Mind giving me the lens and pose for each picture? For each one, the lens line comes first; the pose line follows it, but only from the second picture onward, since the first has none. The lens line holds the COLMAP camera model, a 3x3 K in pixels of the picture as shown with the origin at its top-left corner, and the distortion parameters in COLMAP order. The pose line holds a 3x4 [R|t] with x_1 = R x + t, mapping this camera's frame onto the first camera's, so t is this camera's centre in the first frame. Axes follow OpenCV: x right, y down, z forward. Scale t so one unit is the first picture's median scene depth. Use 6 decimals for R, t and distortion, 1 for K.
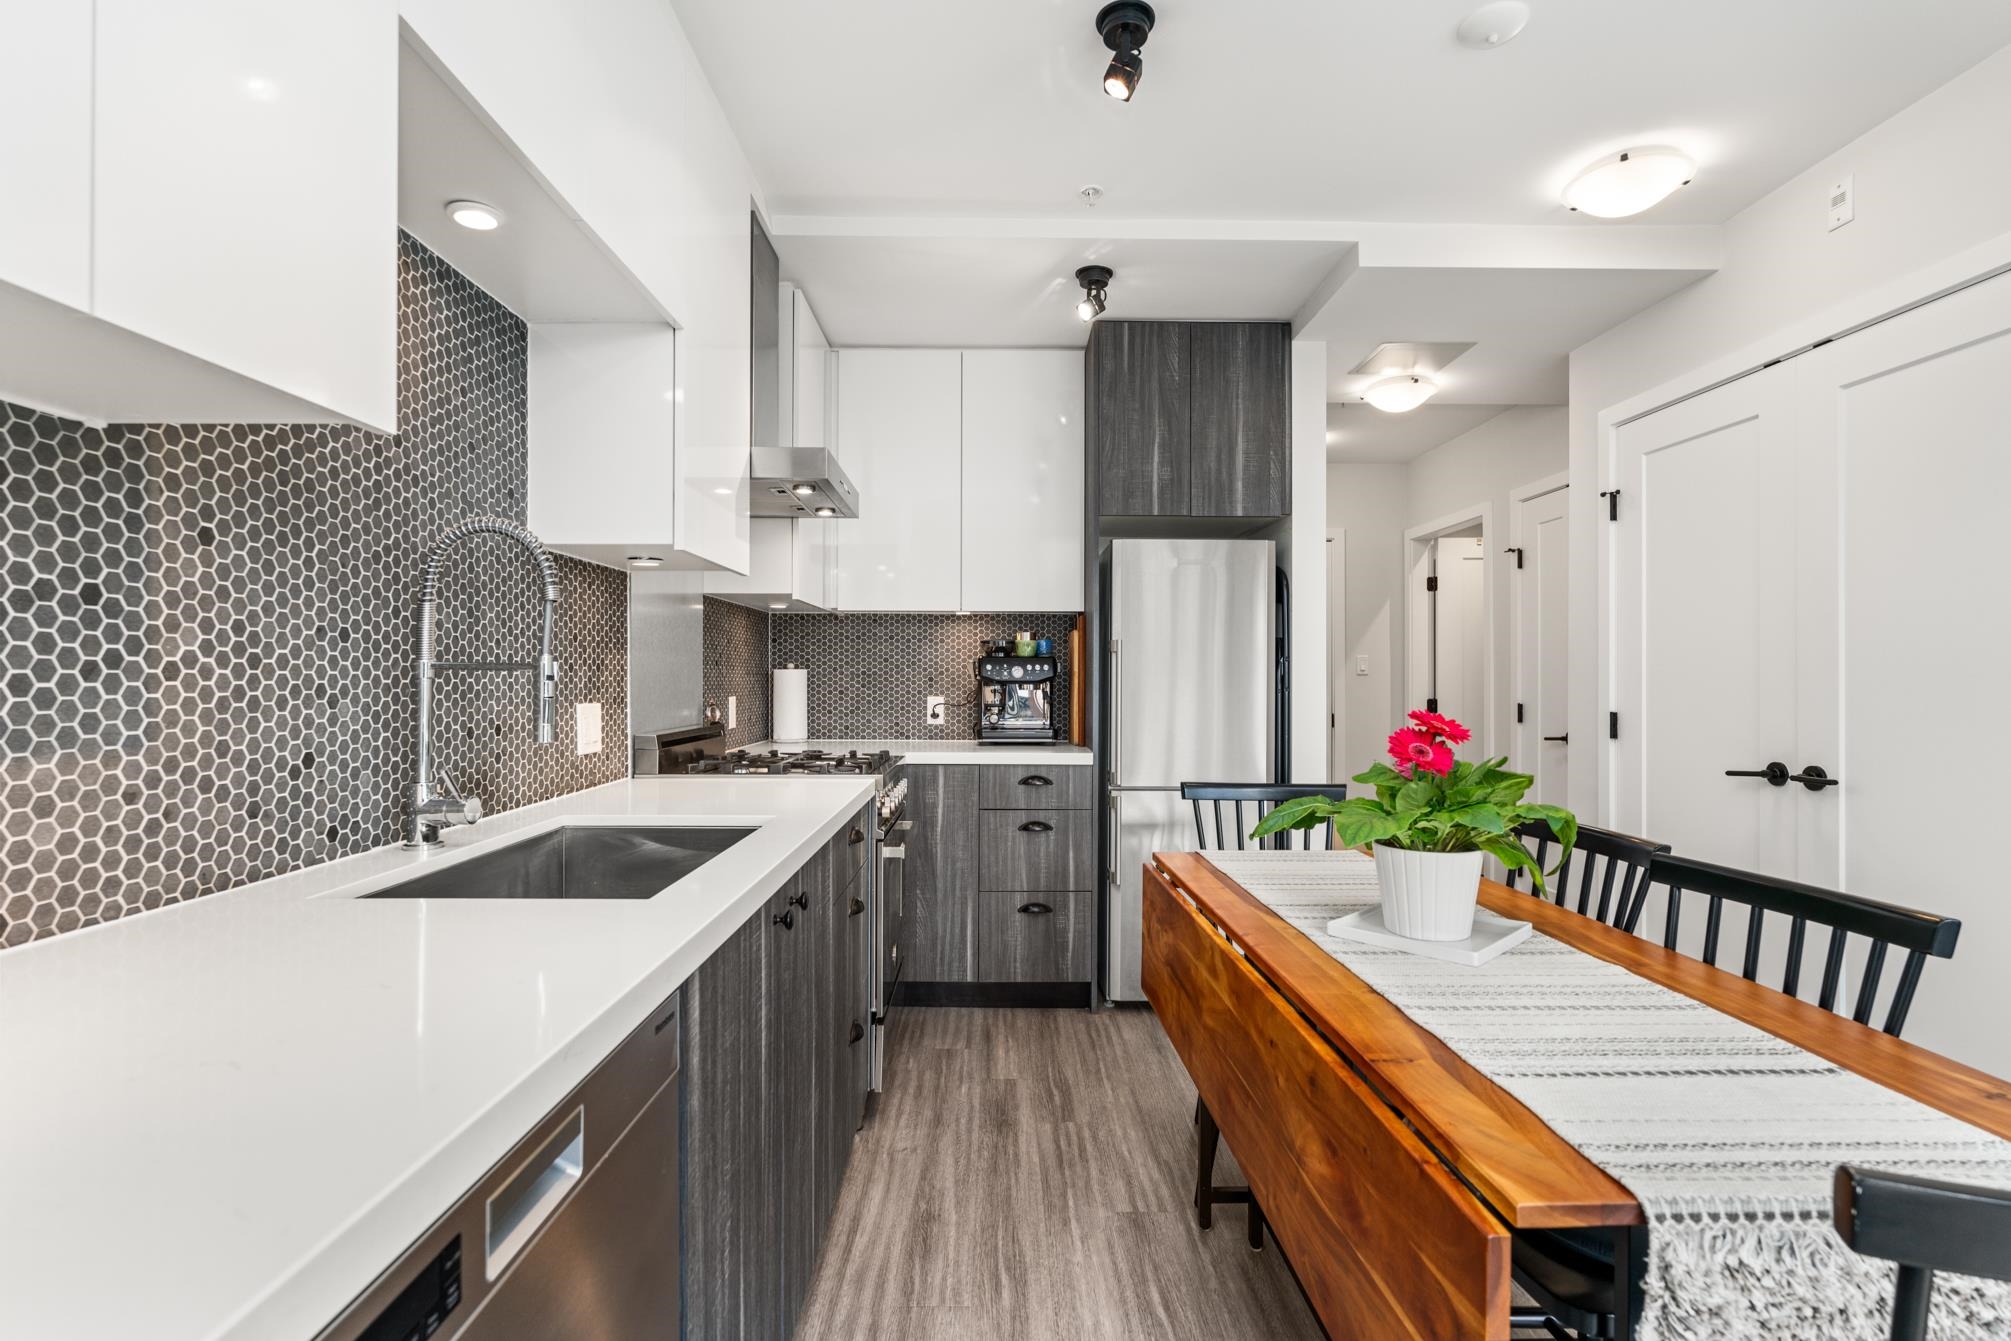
lens RADIAL K [[925.1, 0, 1001.5], [0, 925.1, 675.1], [0, 0, 1]] dist [-0.003829, -0.000129]
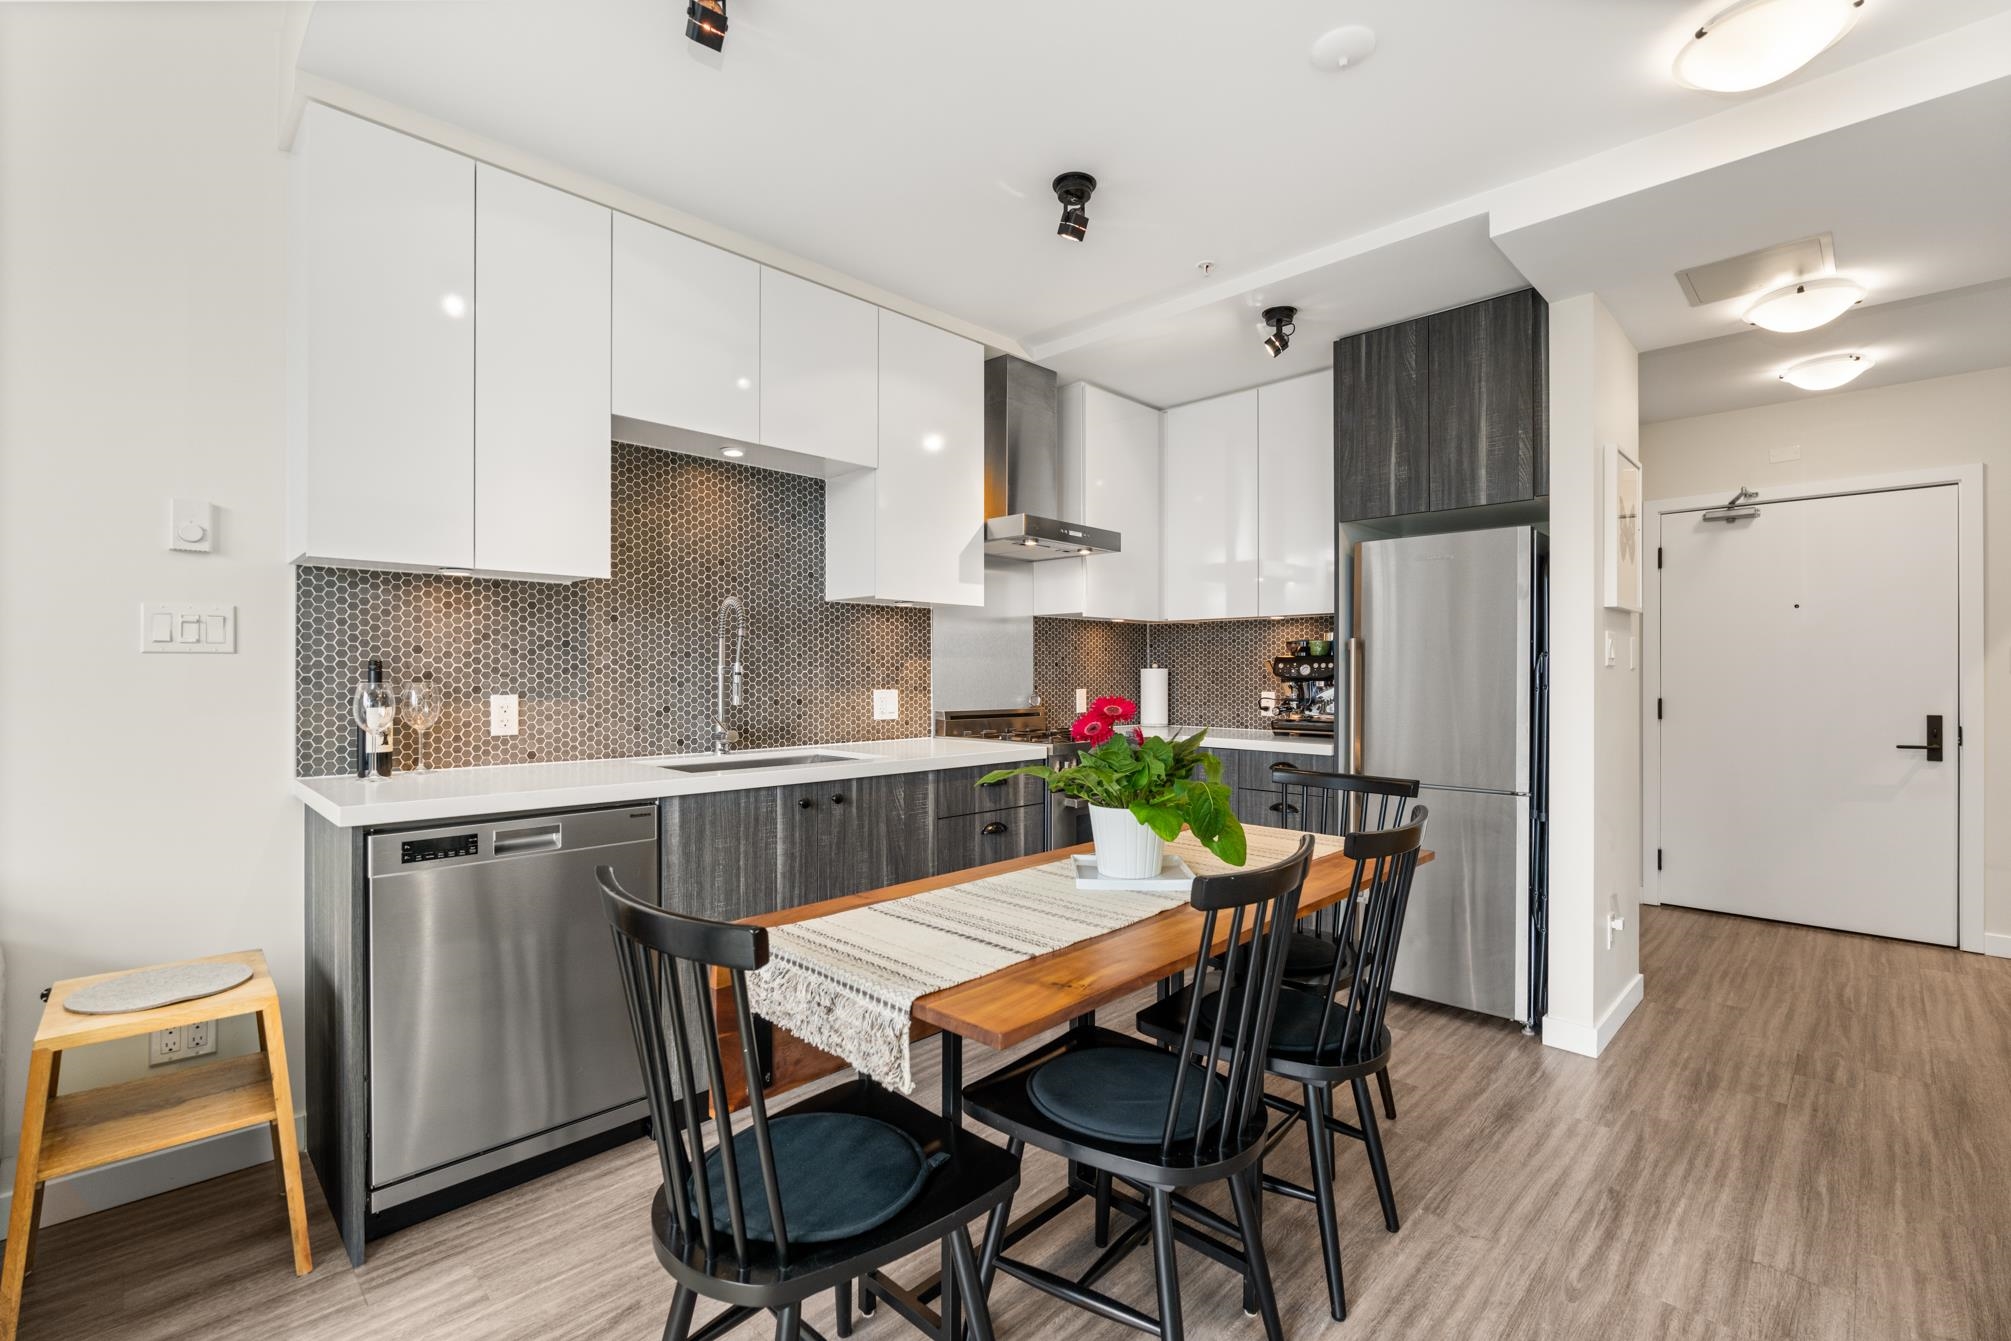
lens RADIAL K [[872.0, 0, 1001.0], [0, 872.0, 676.9], [0, 0, 1]] dist [-0.010051, 0.001703]
pose [[0.709114, -0.000036, -0.705094, 1.322488], [0.001546, 0.999998, 0.001504, 0.008462], [0.705092, -0.002156, 0.709113, 0.035011]]
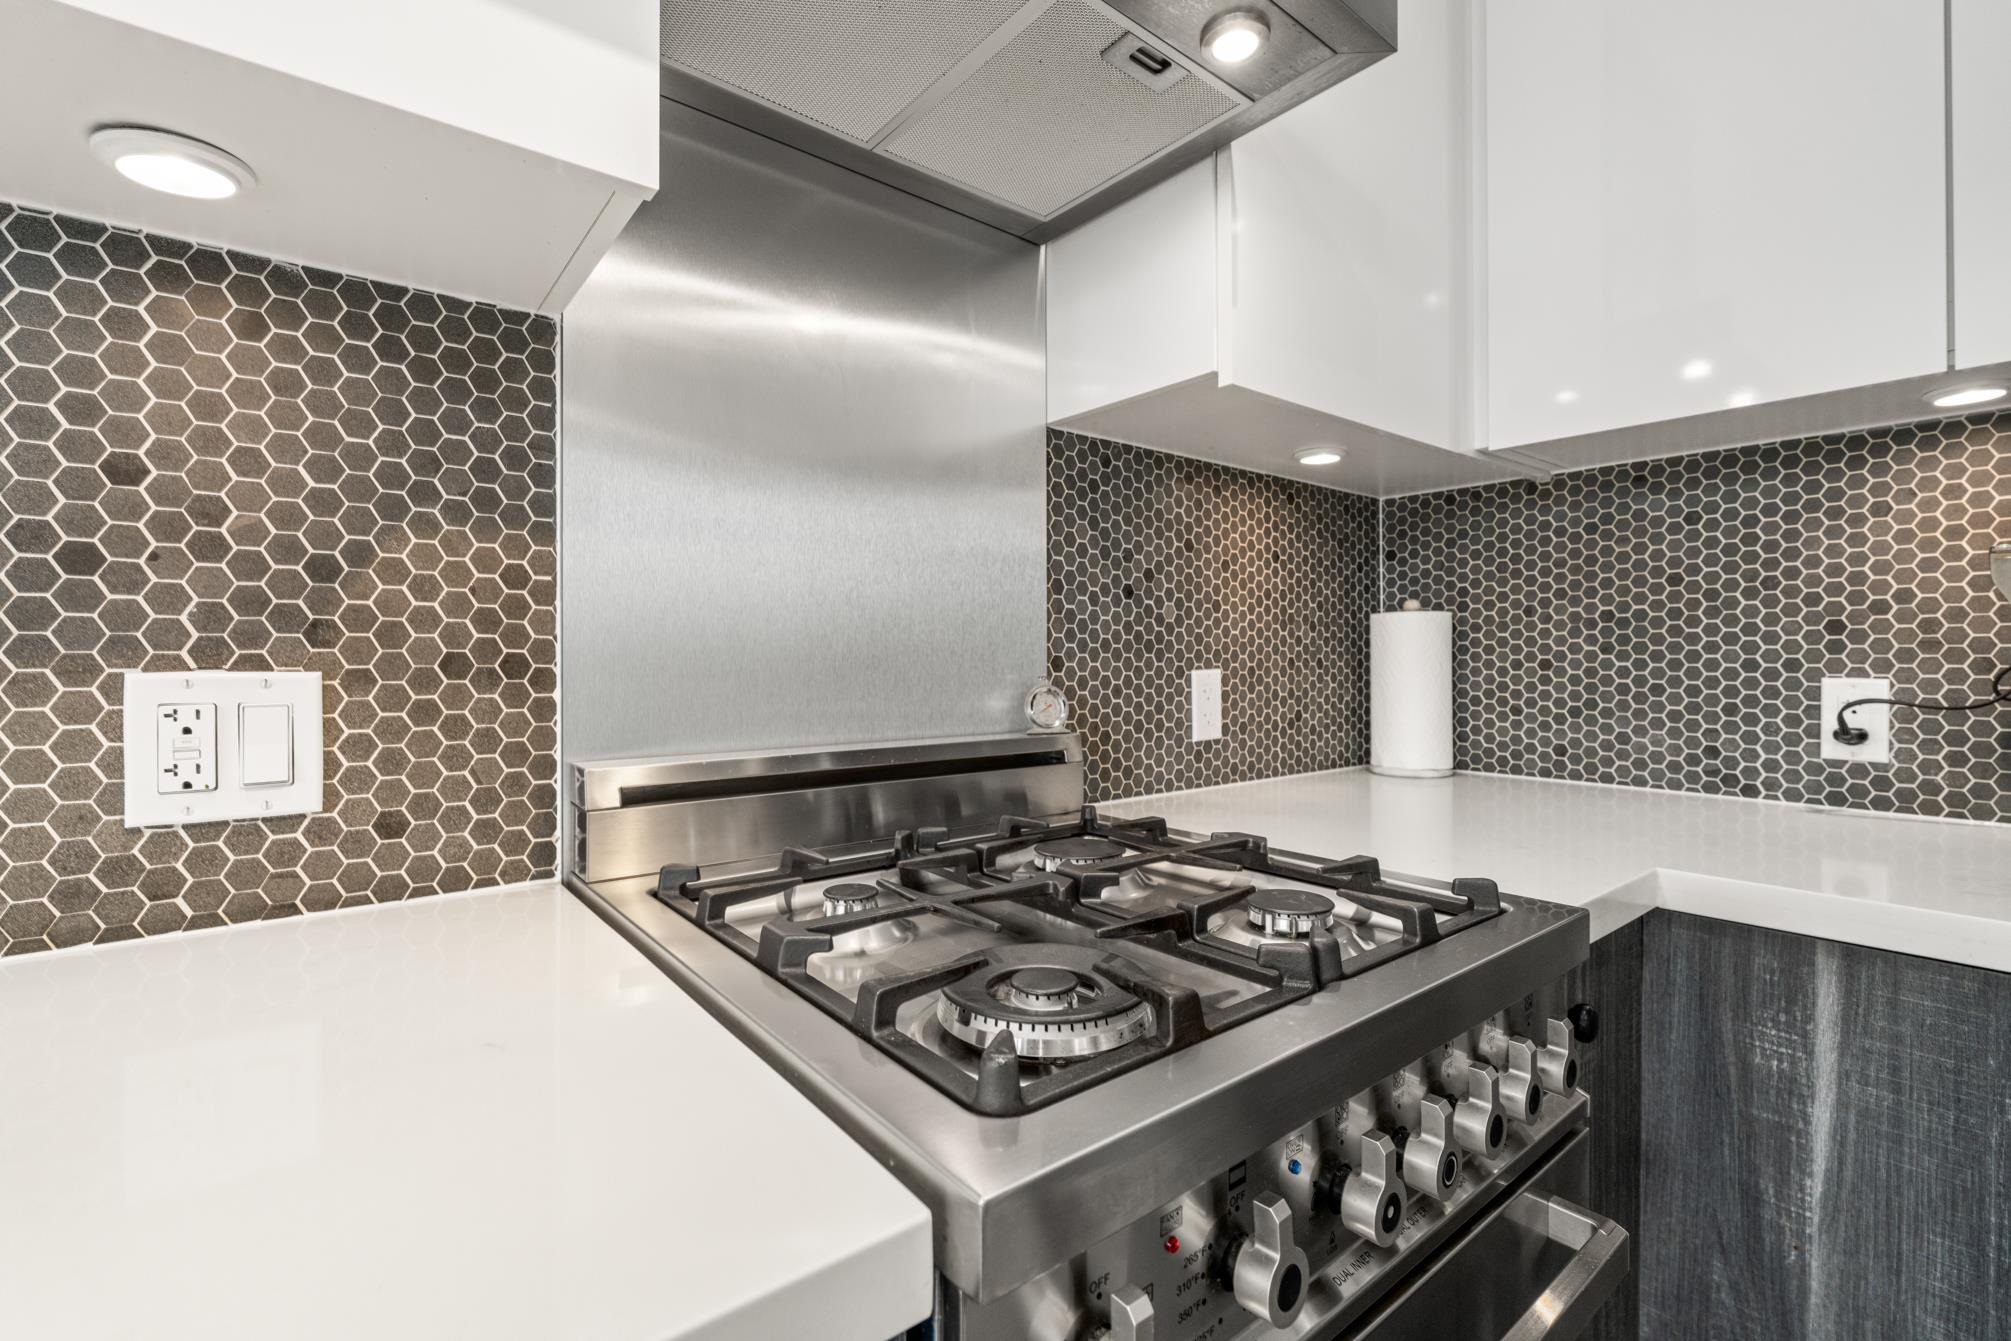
lens RADIAL K [[872.0, 0, 1001.5], [0, 872.0, 655.1], [0, 0, 1]] dist [-0.010051, 0.001703]
pose [[0.611315, -0.005499, -0.791368, -0.036770], [0.004889, 0.999983, -0.003172, 0.042716], [0.791372, -0.001930, 0.611332, 1.664526]]
